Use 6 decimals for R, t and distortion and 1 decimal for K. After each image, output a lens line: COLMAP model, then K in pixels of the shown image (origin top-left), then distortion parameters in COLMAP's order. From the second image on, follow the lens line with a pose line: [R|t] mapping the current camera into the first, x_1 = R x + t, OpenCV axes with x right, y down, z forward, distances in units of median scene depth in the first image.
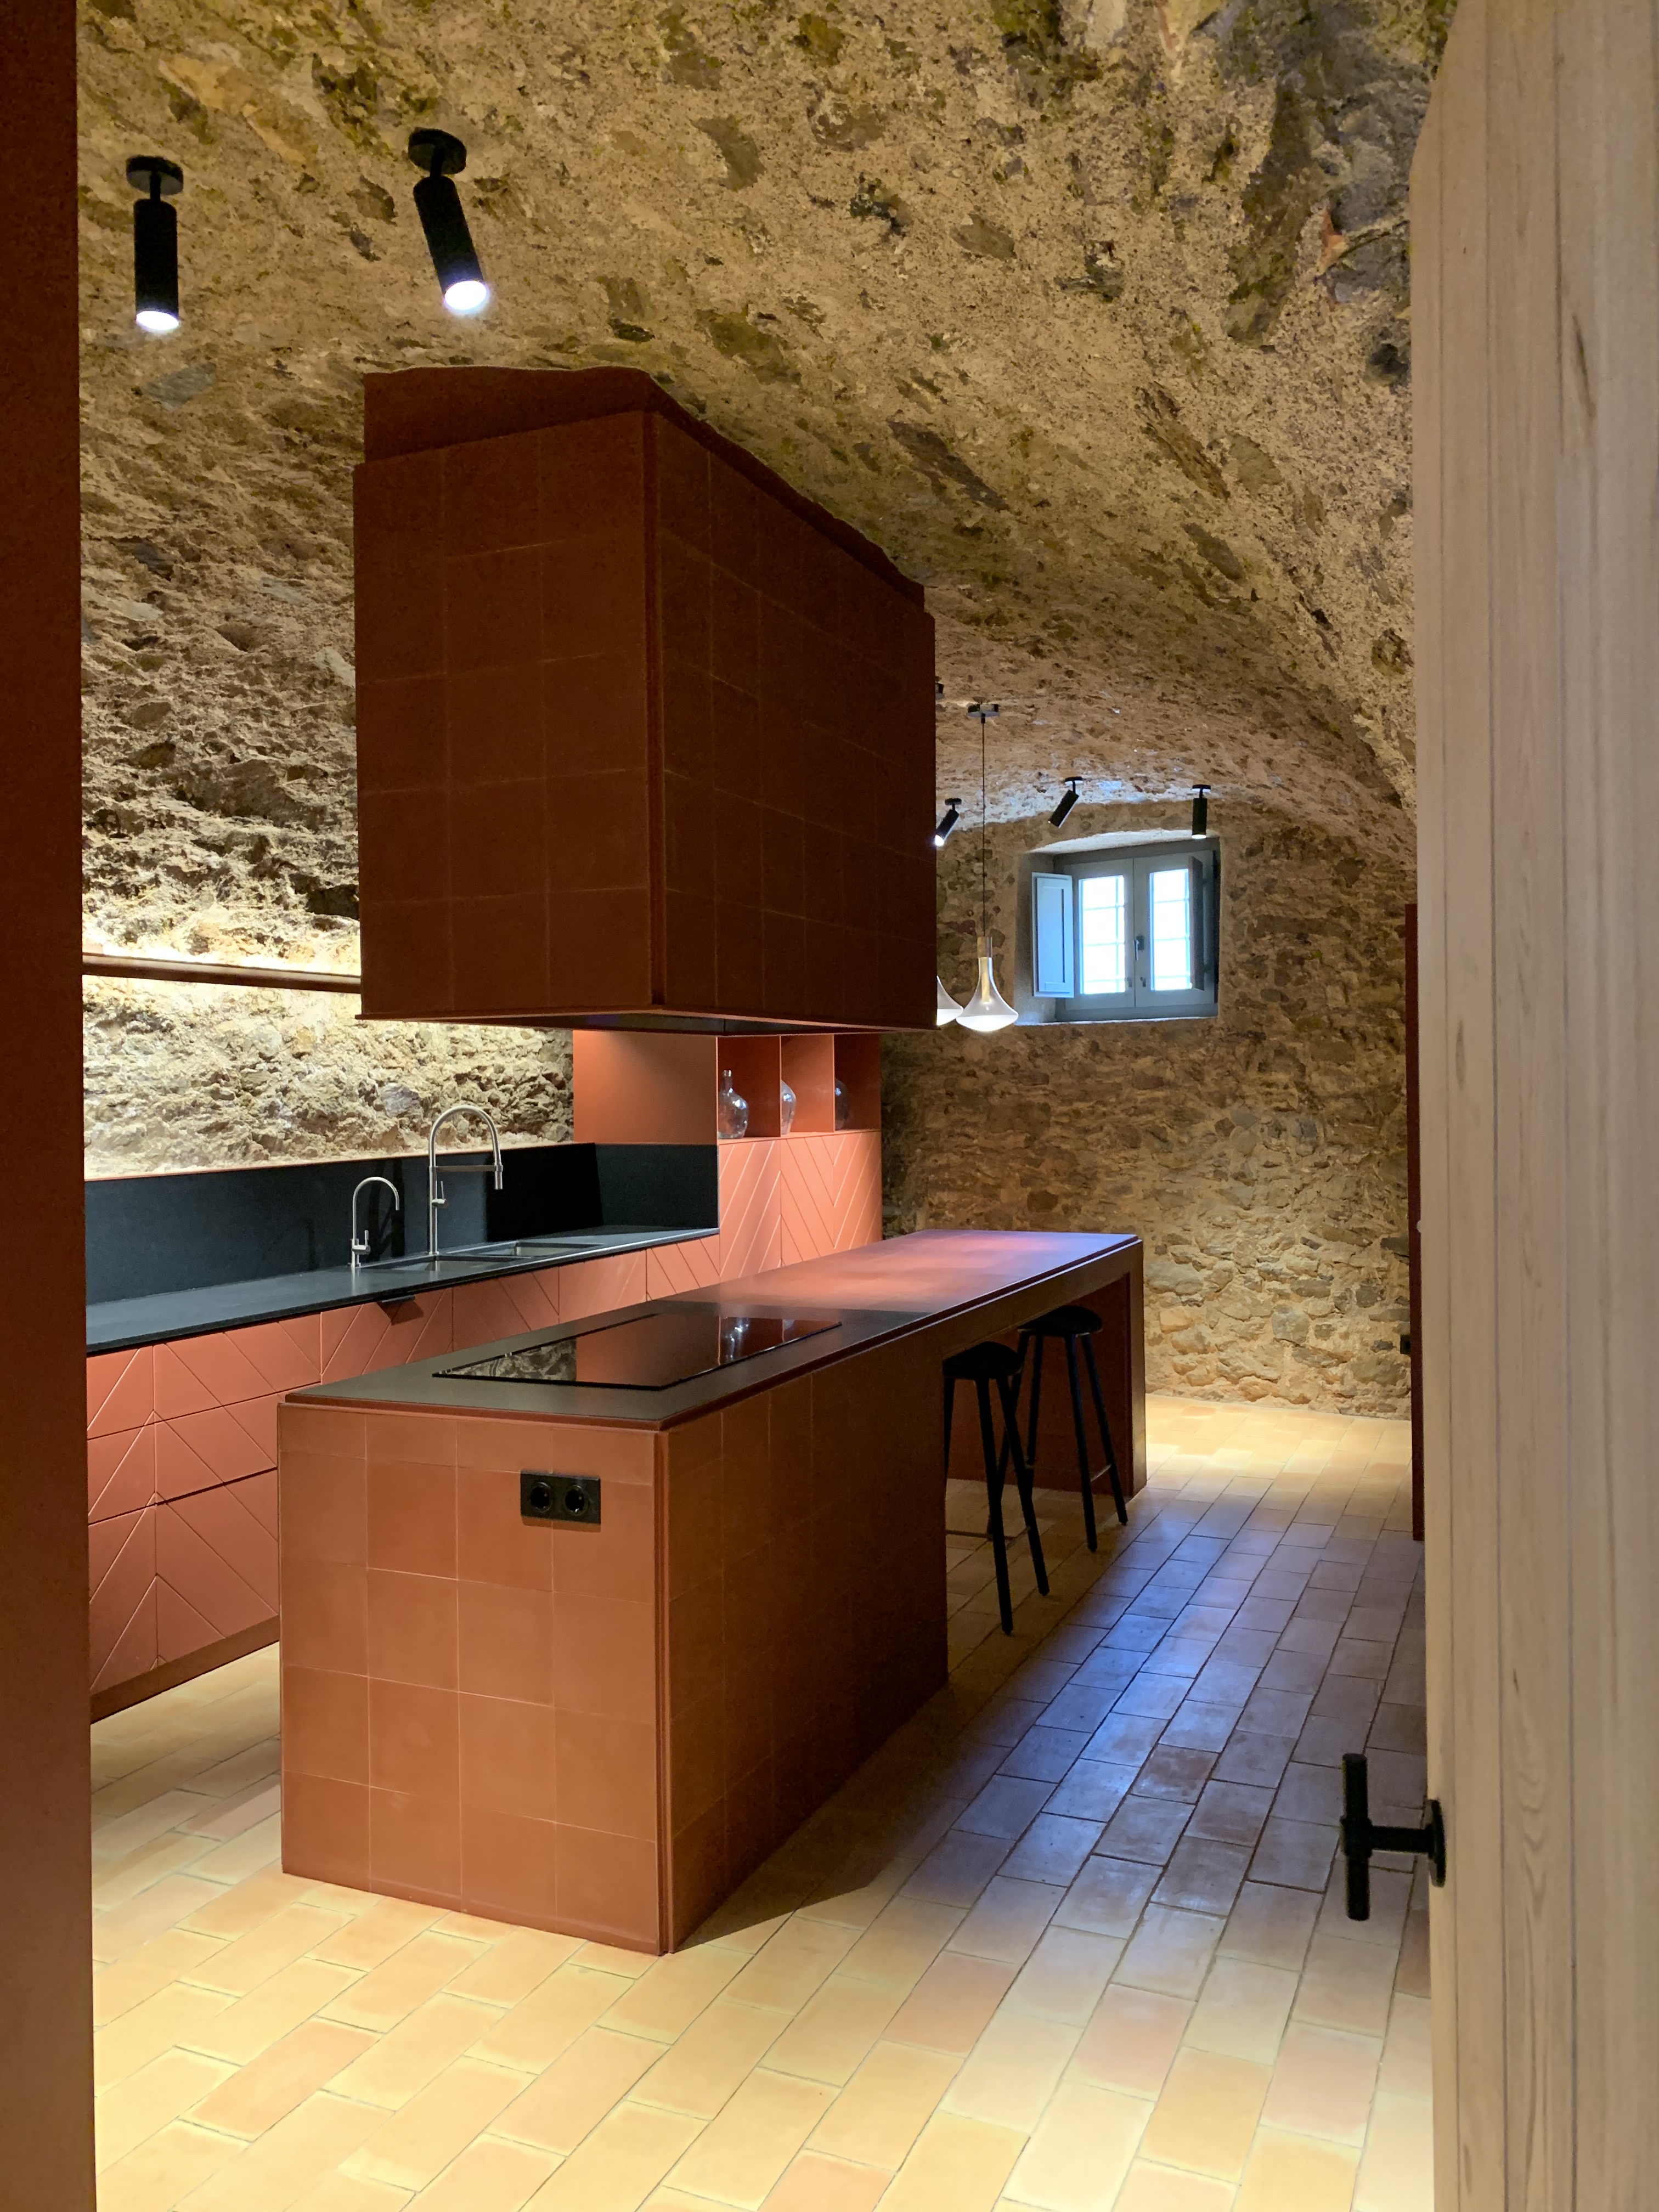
lens RADIAL K [[1697.7, 0, 829.5], [0, 1697.7, 1106.0], [0, 0, 1]] dist [0.080610, -0.180299]
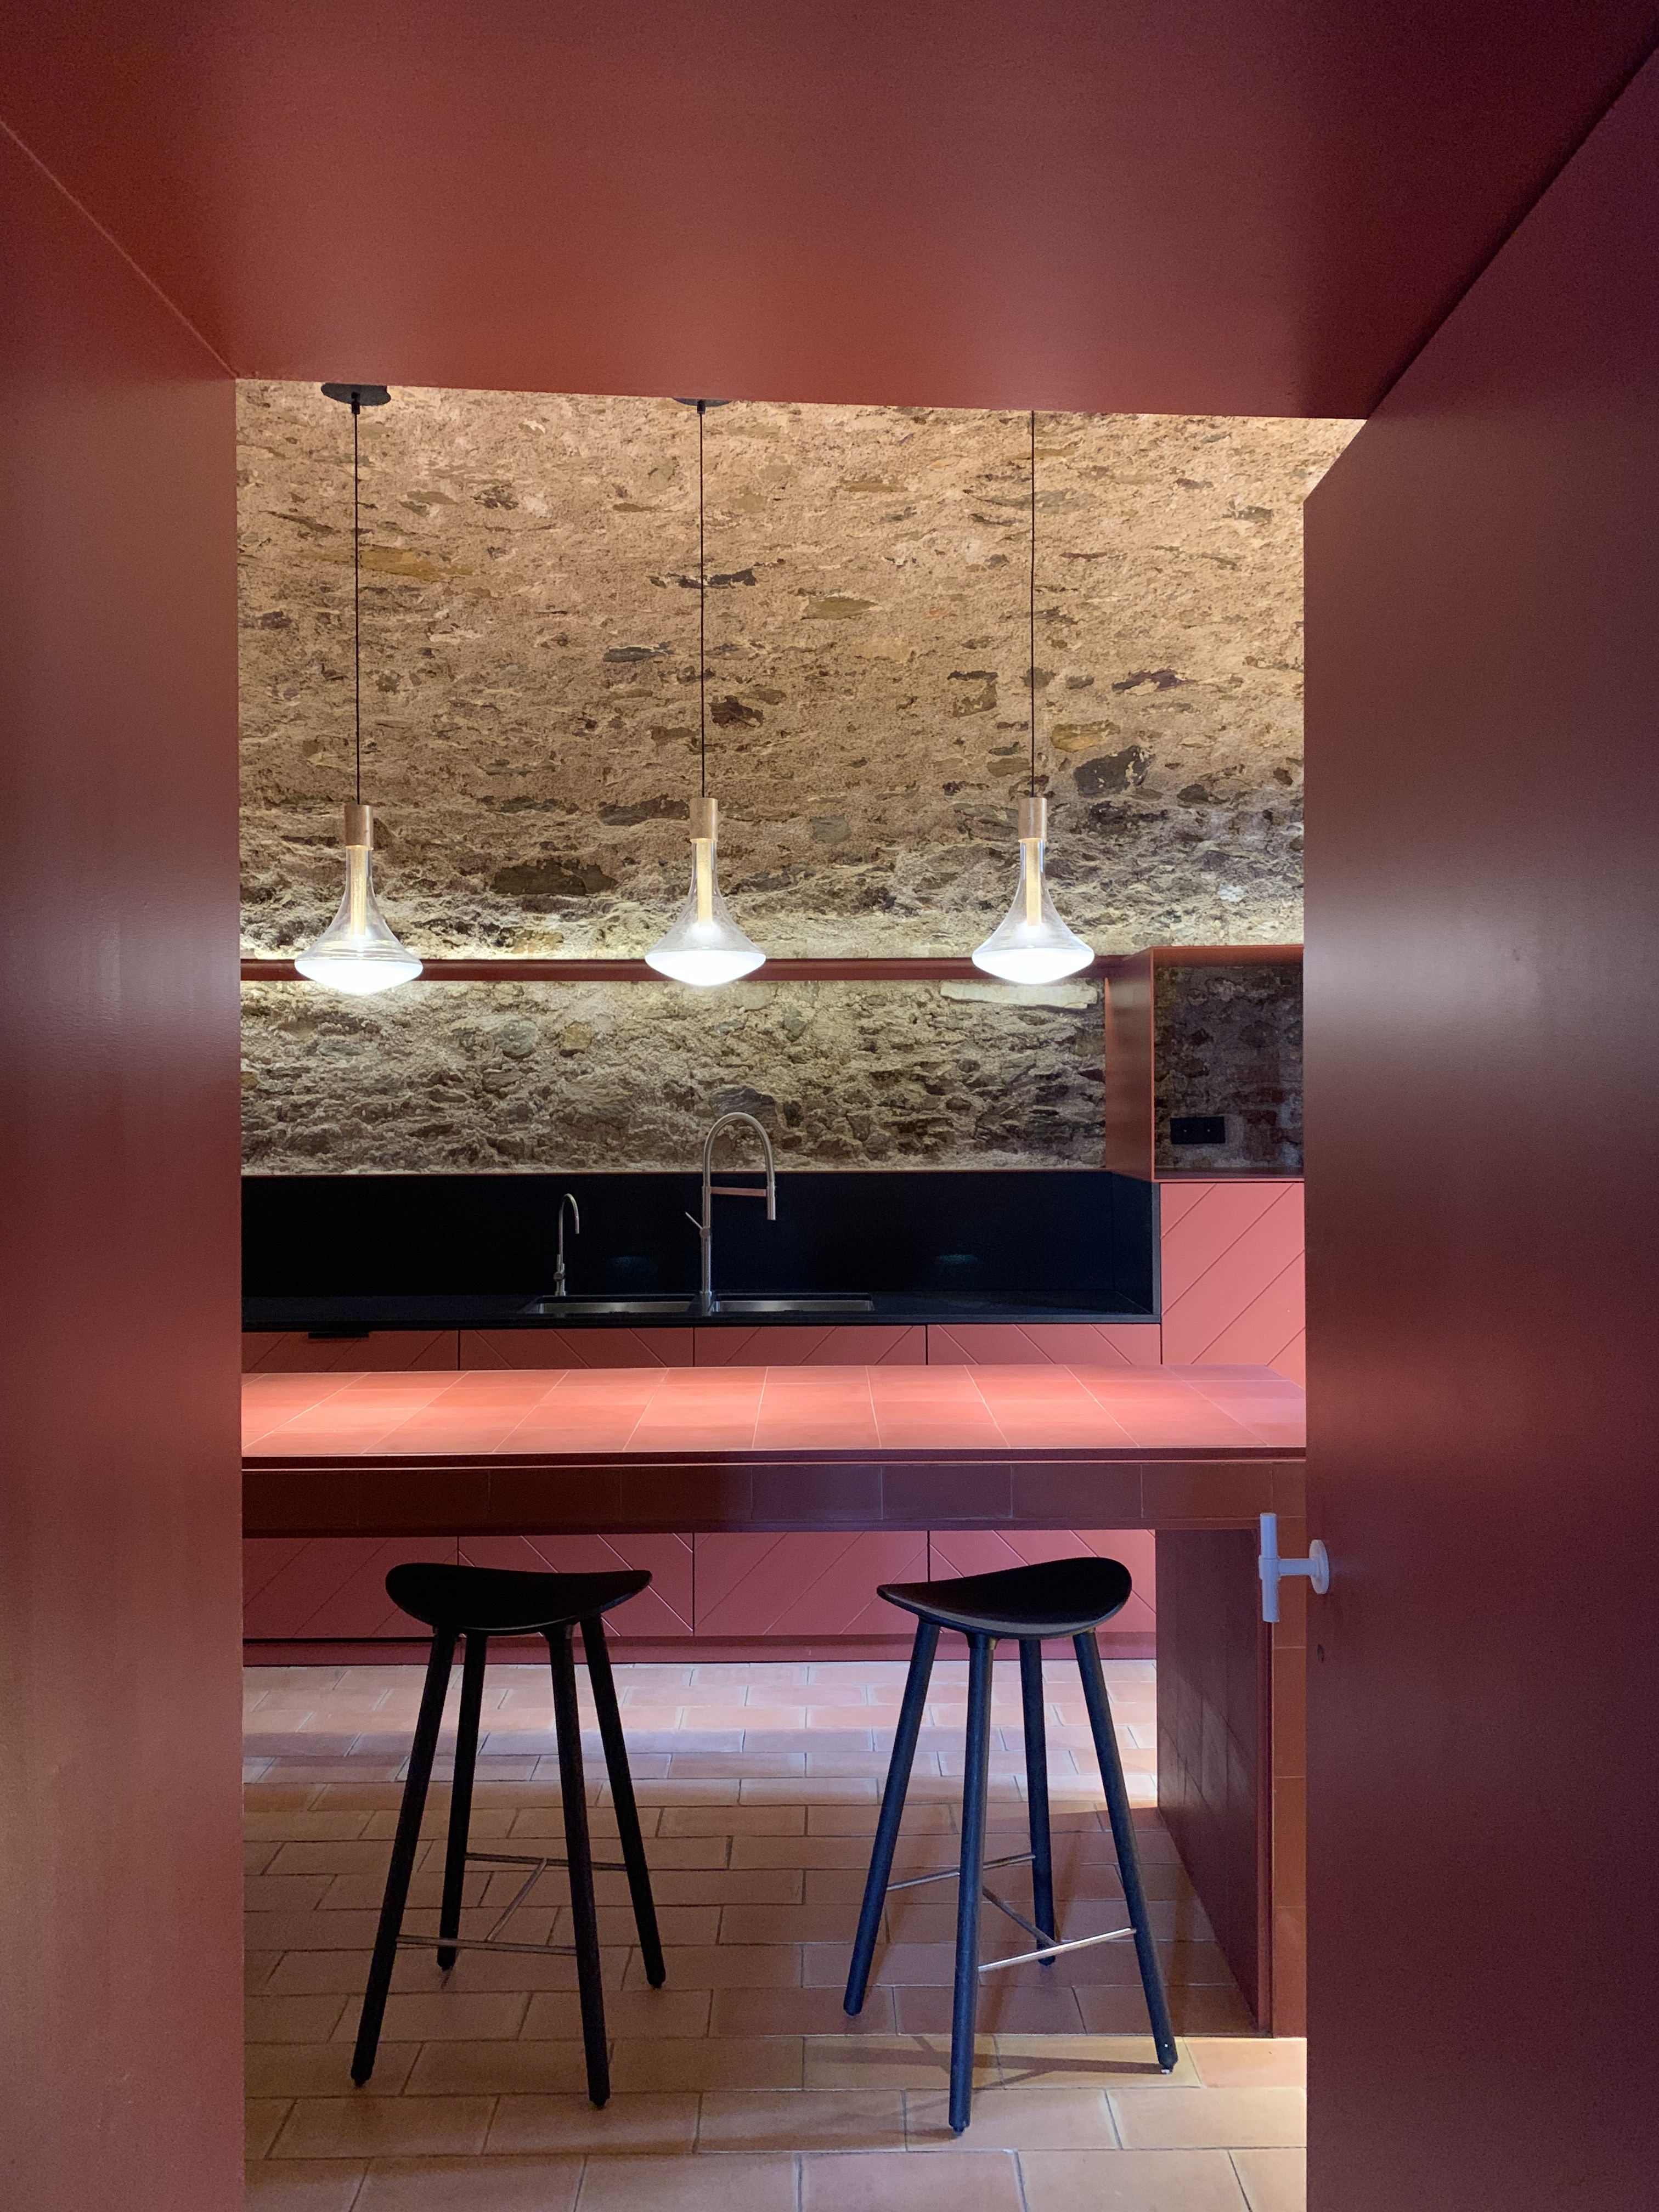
lens RADIAL K [[1697.7, 0, 829.5], [0, 1697.7, 1106.0], [0, 0, 1]] dist [0.080610, -0.180299]
pose [[0.424950, 0.013967, -0.905109, 0.575589], [-0.012303, 0.999878, 0.009654, -0.012640], [0.905133, 0.007033, 0.425069, 0.768840]]
